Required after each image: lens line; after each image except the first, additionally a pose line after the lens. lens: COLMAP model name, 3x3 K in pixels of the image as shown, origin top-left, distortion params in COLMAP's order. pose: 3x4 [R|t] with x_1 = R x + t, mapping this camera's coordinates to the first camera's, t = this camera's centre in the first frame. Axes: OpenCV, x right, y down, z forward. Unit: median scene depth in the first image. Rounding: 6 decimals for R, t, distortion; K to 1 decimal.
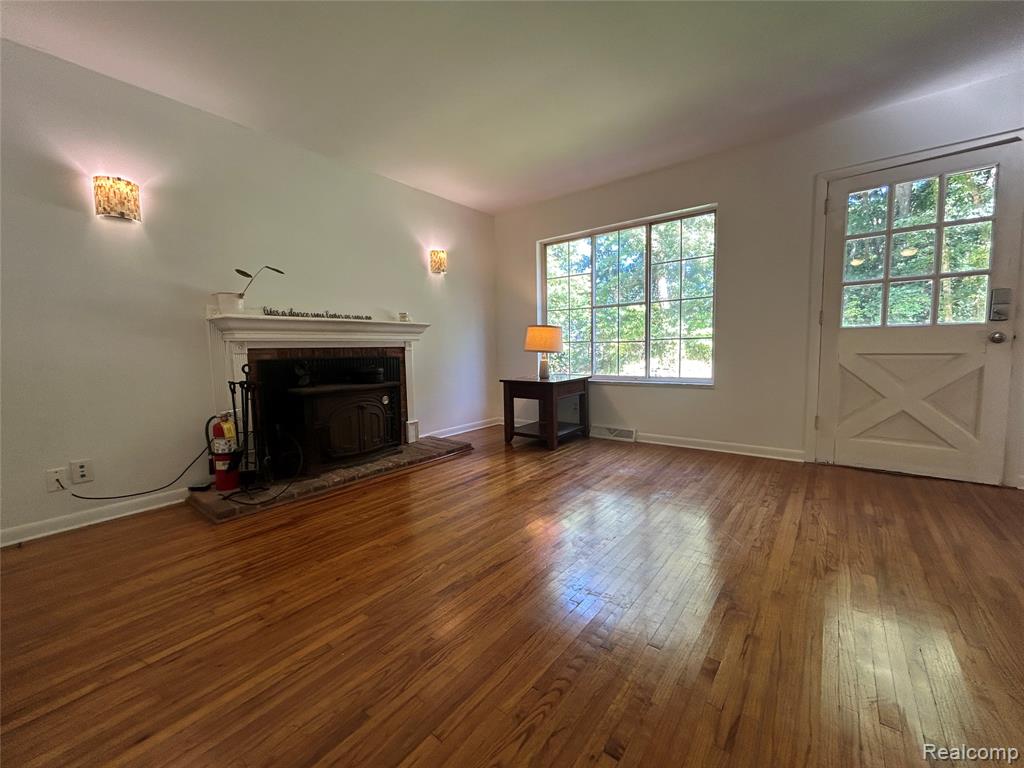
lens RADIAL K [[413.6, 0, 514.8], [0, 413.6, 383.7], [0, 0, 1]] dist [-0.001010, -0.000697]
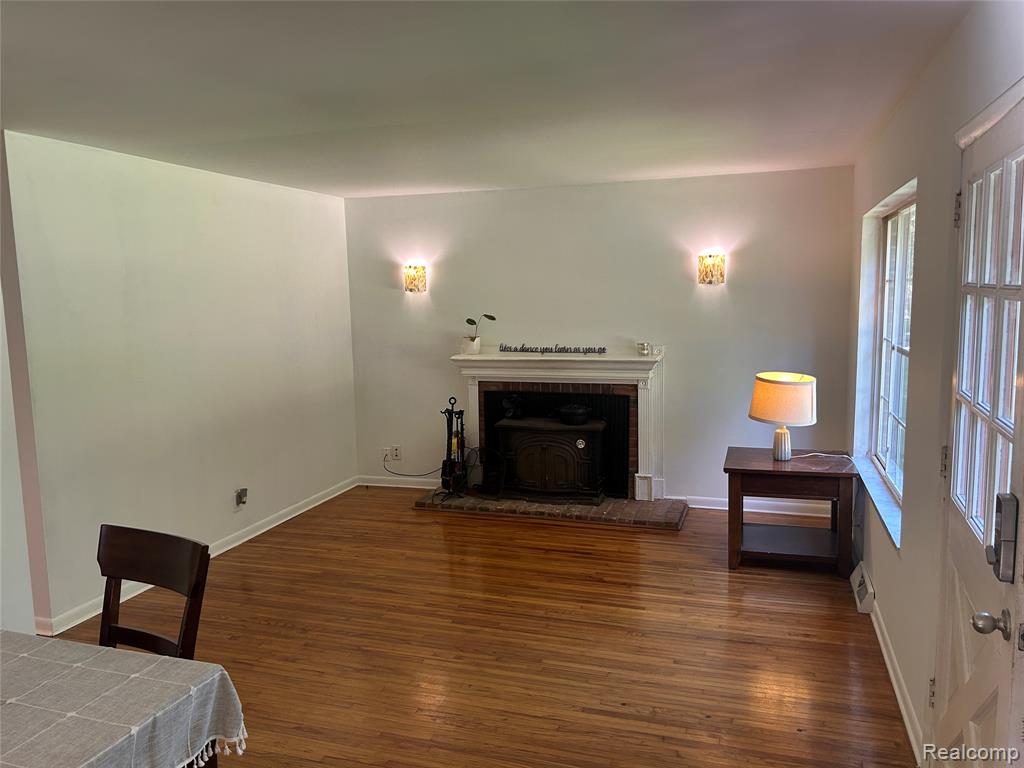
lens RADIAL K [[771.1, 0, 515.6], [0, 771.1, 382.2], [0, 0, 1]] dist [0.059517, -0.059681]
pose [[0.341204, 0.130407, -0.930900, 1.416947], [-0.068255, 0.991153, 0.113830, -0.328032], [0.937508, 0.024700, 0.347086, 0.298701]]
